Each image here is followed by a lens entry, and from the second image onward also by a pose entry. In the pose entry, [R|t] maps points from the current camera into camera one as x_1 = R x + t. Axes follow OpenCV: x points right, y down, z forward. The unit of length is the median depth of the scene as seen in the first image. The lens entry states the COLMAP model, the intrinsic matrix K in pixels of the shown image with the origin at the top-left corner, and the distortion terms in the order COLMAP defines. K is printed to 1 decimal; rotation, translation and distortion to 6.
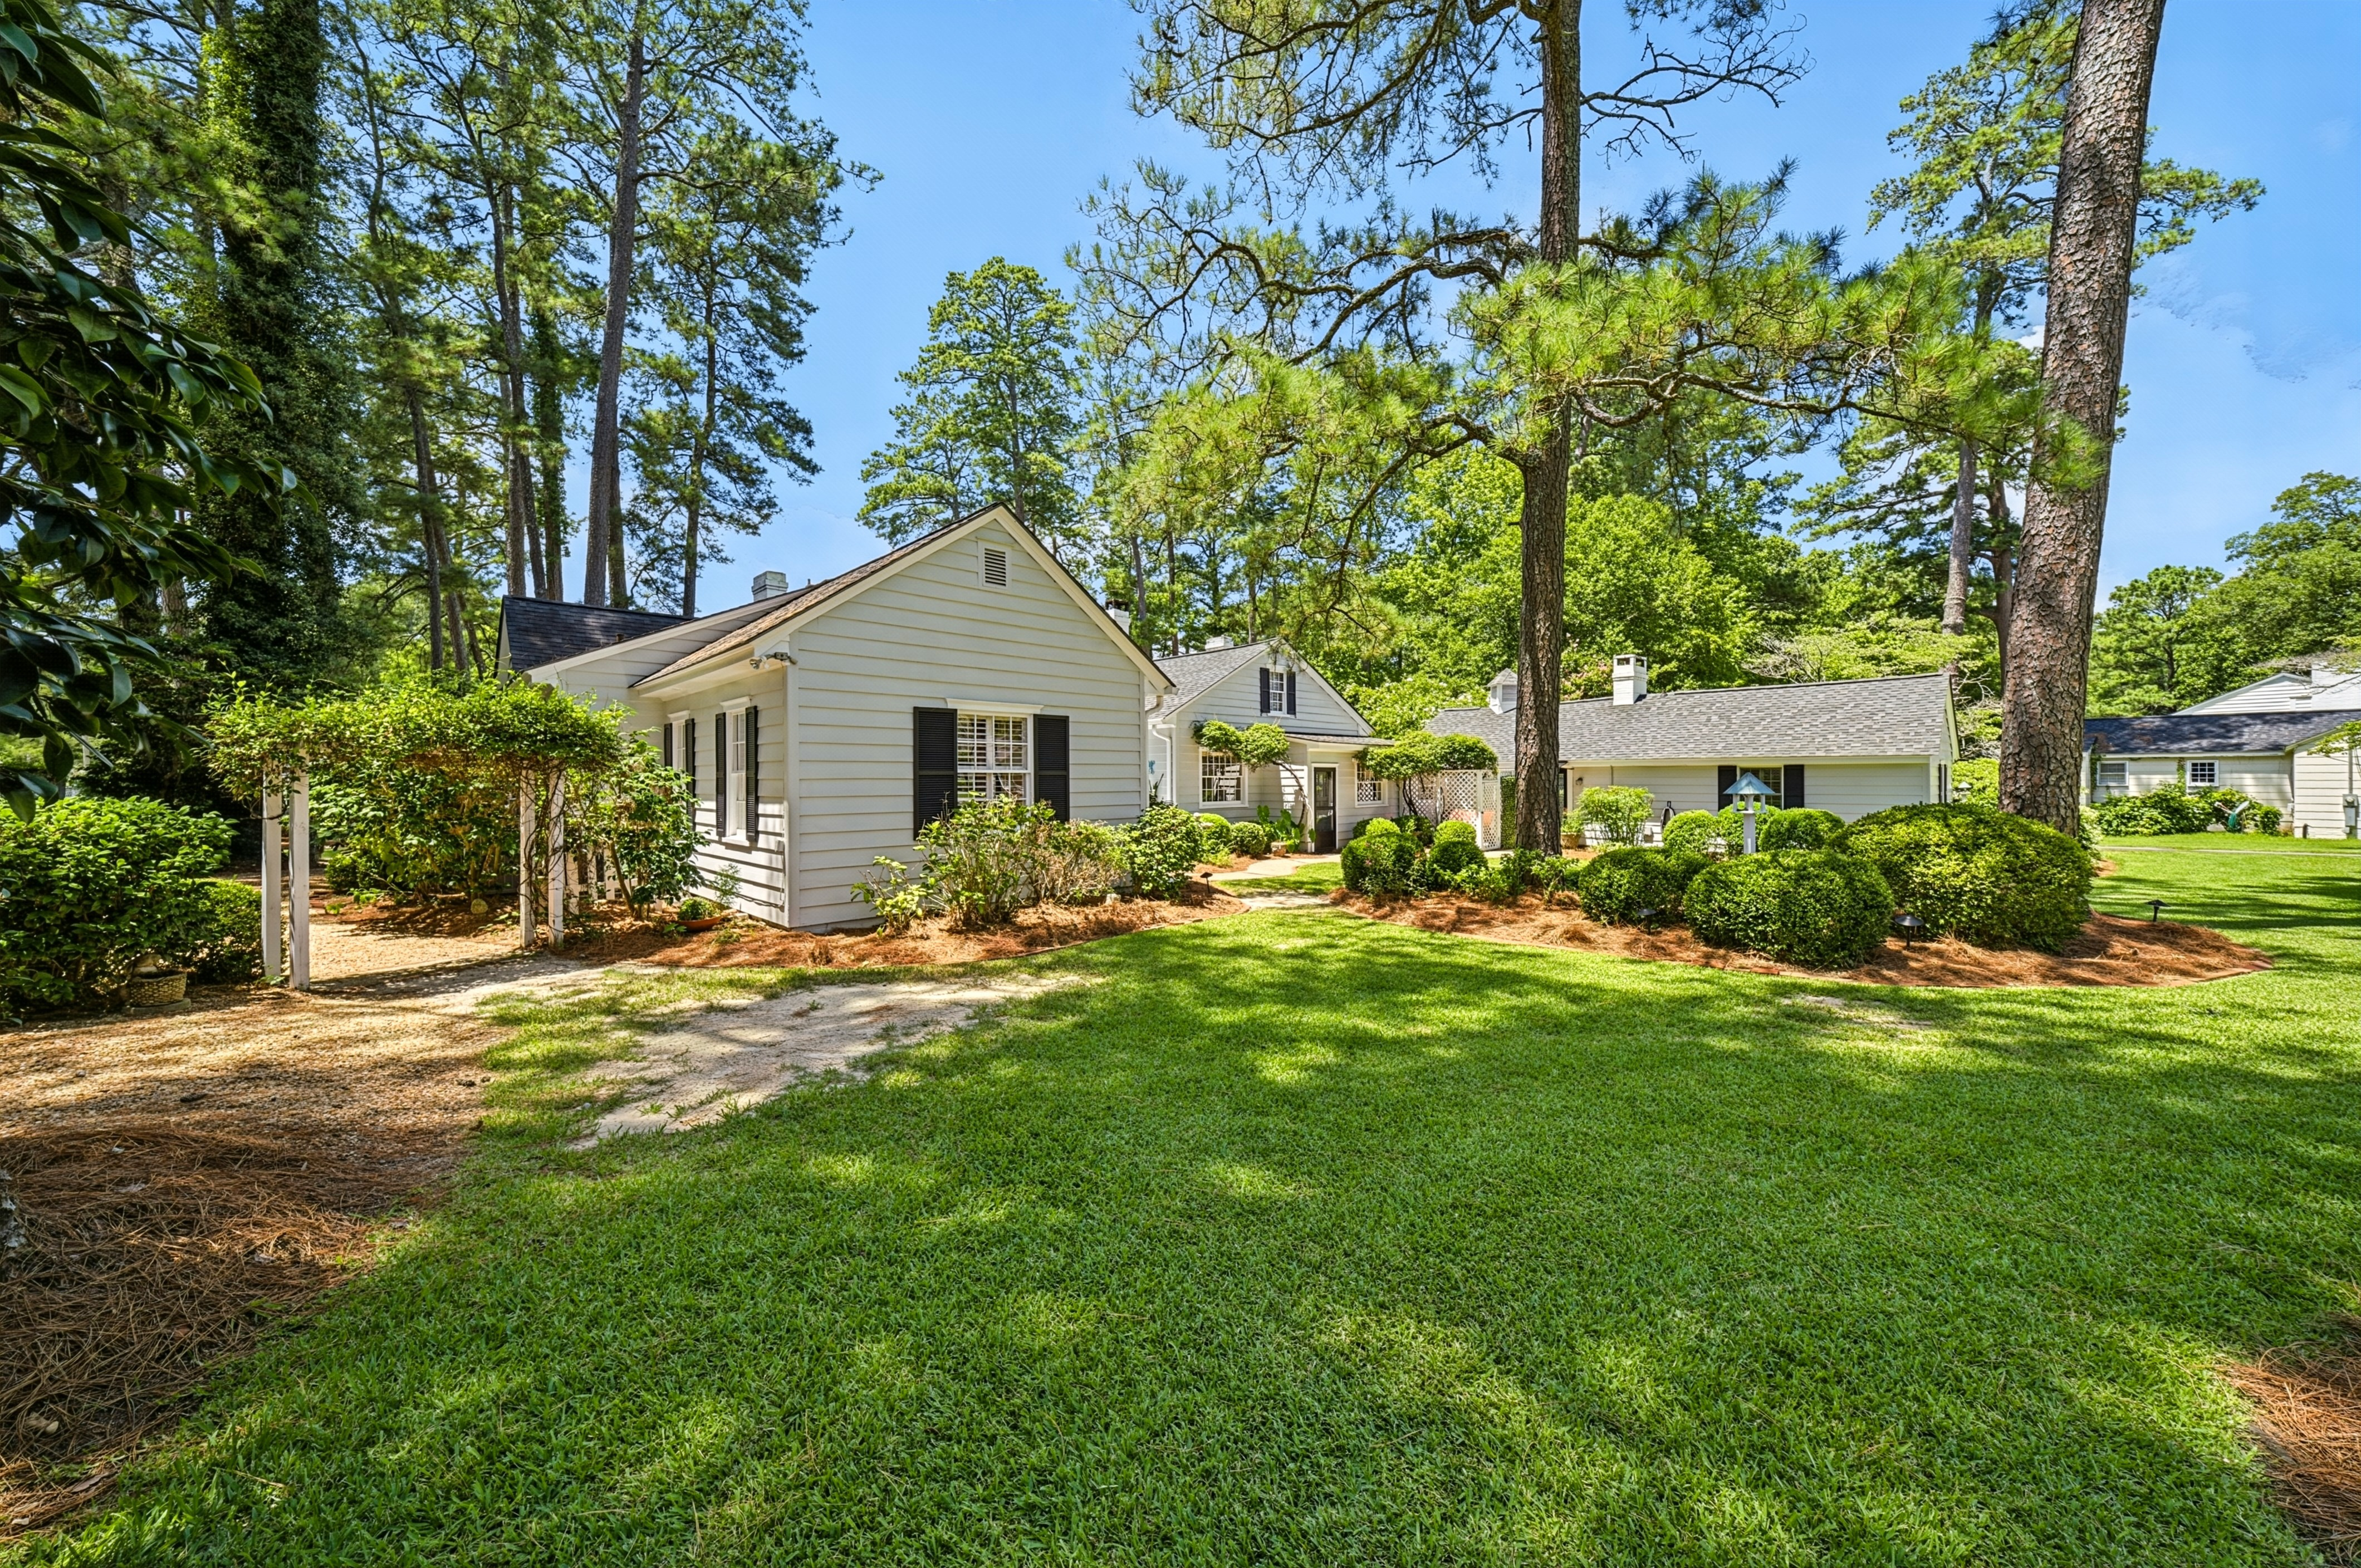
lens RADIAL K [[839.6, 0, 1178.7], [0, 839.6, 787.3], [0, 0, 1]] dist [-0.000289, 0.000082]
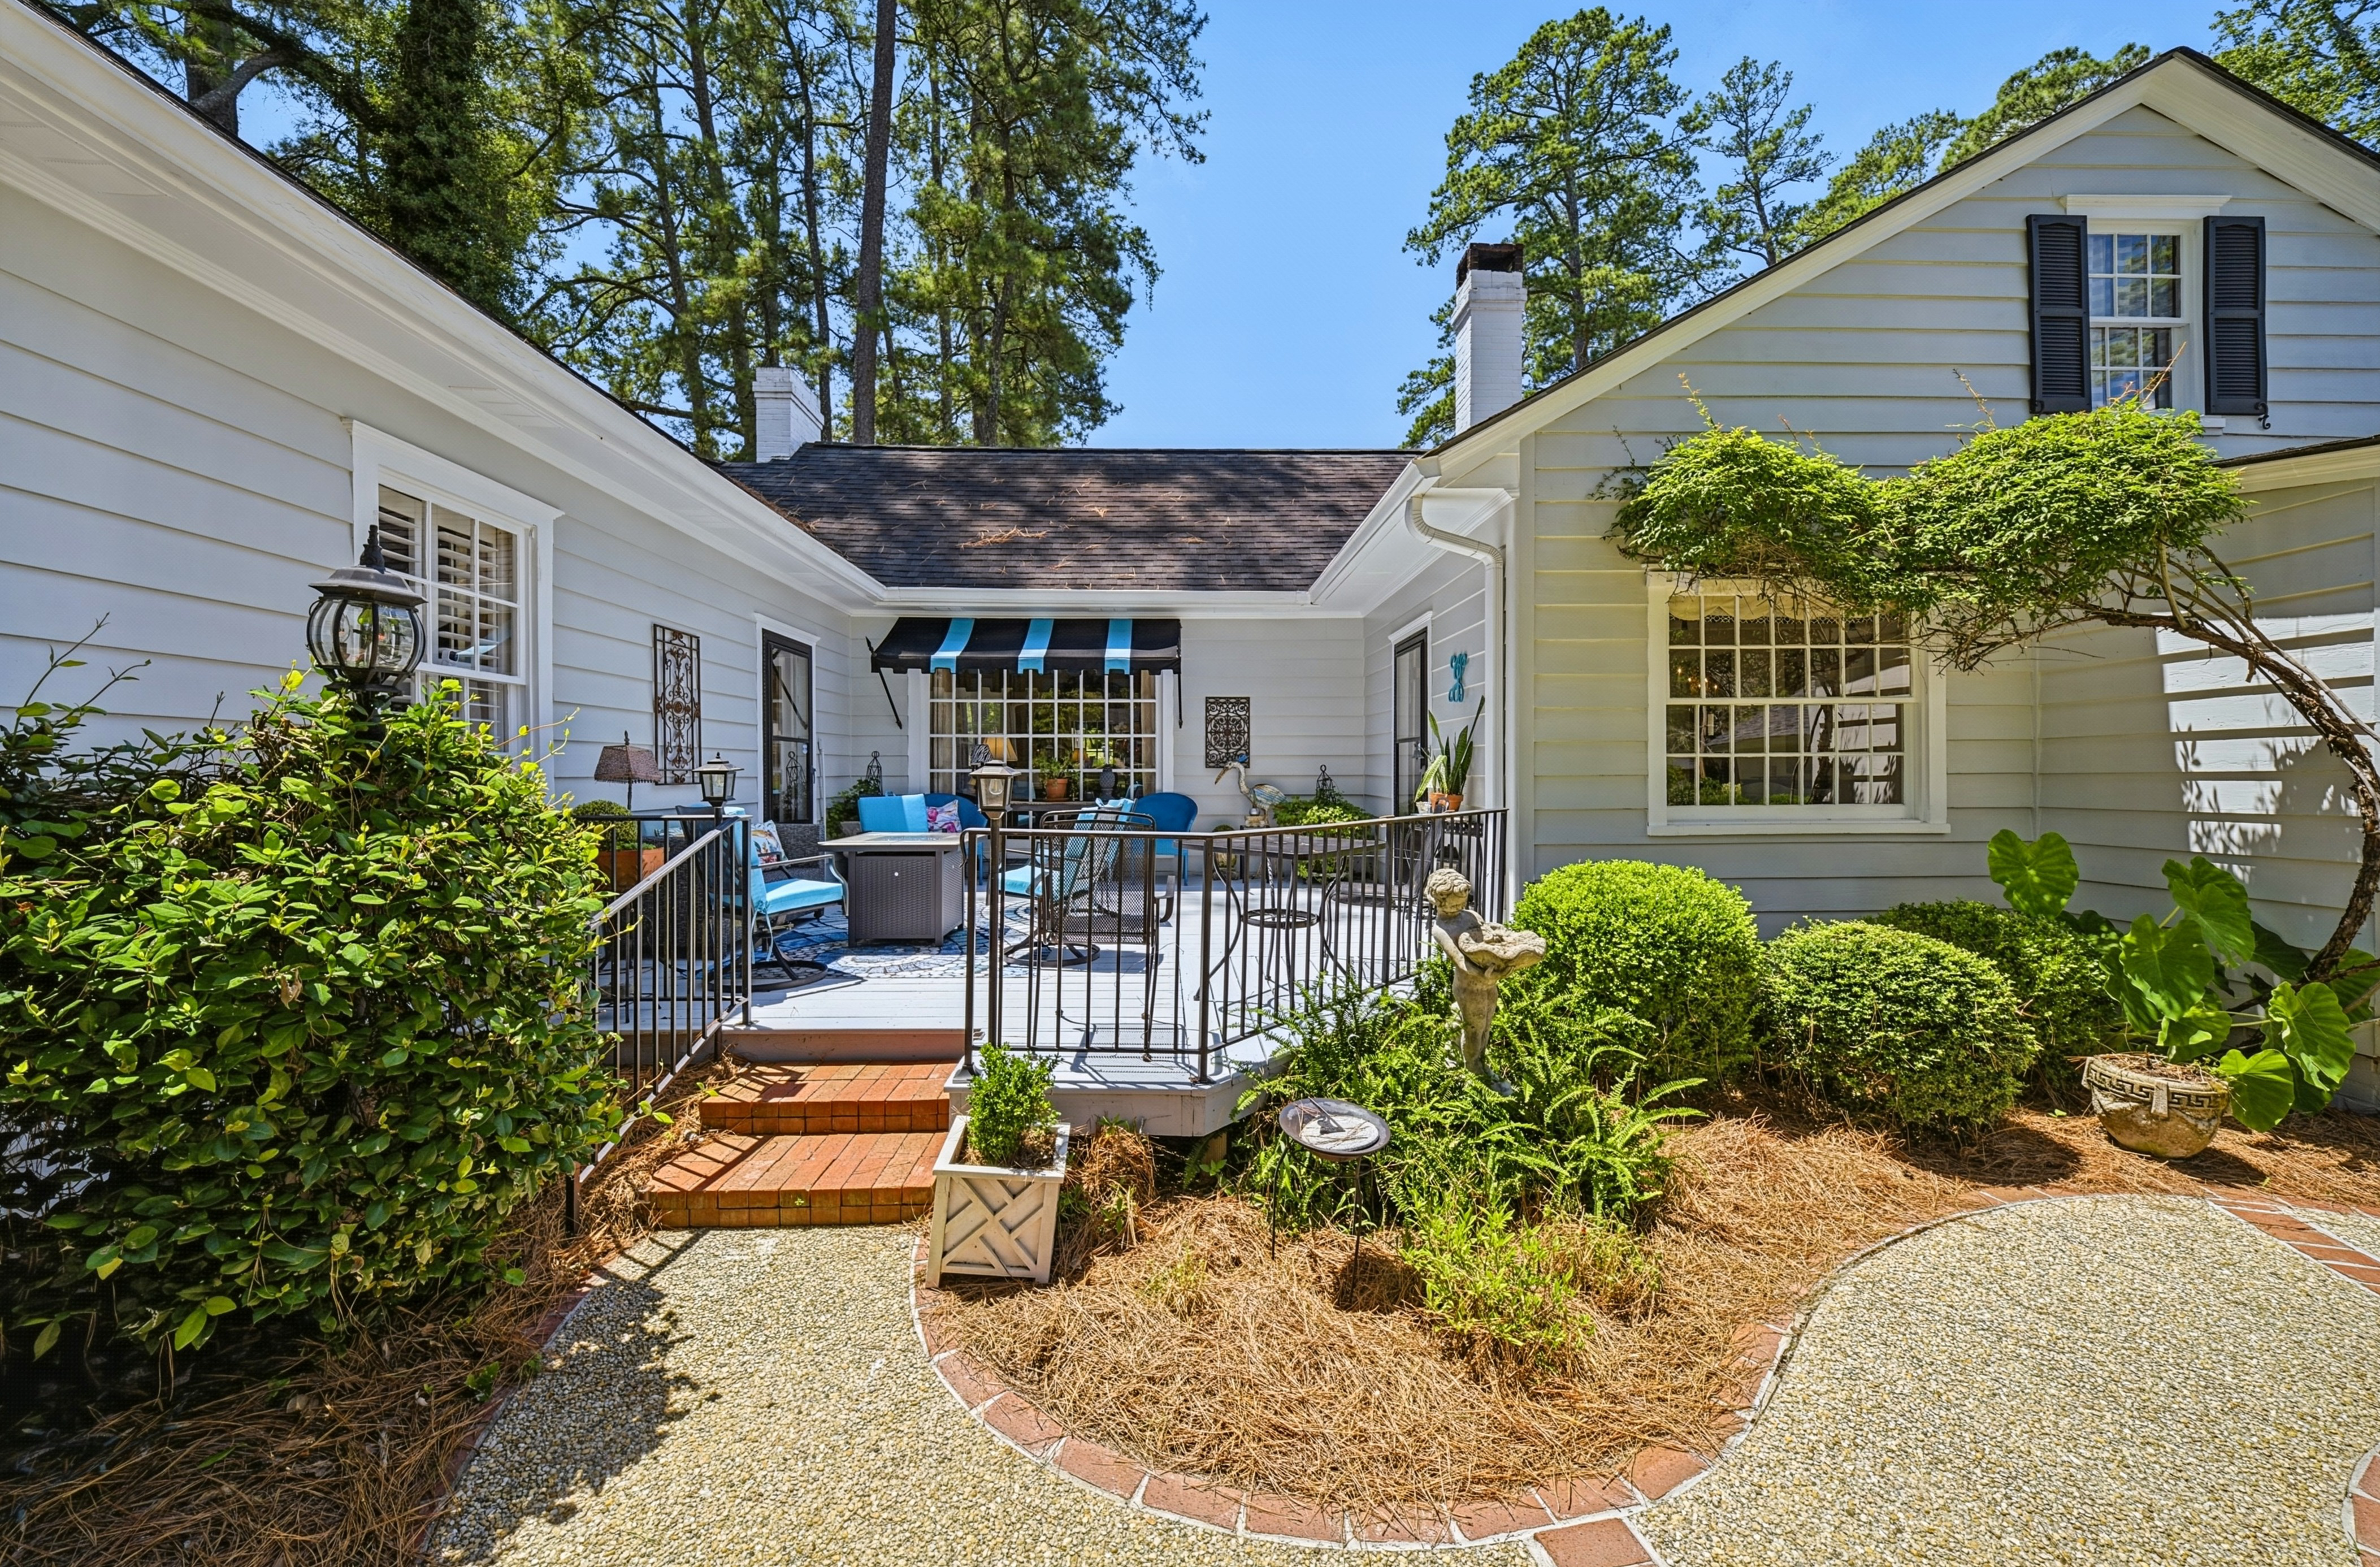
lens RADIAL K [[846.5, 0, 1188.4], [0, 846.5, 783.0], [0, 0, 1]] dist [-0.000289, 0.000082]
pose [[0.746005, -0.000082, -0.665940, 0.080714], [-0.000641, 0.999999, -0.000842, 0.009447], [0.665940, 0.001055, 0.746005, 0.682084]]
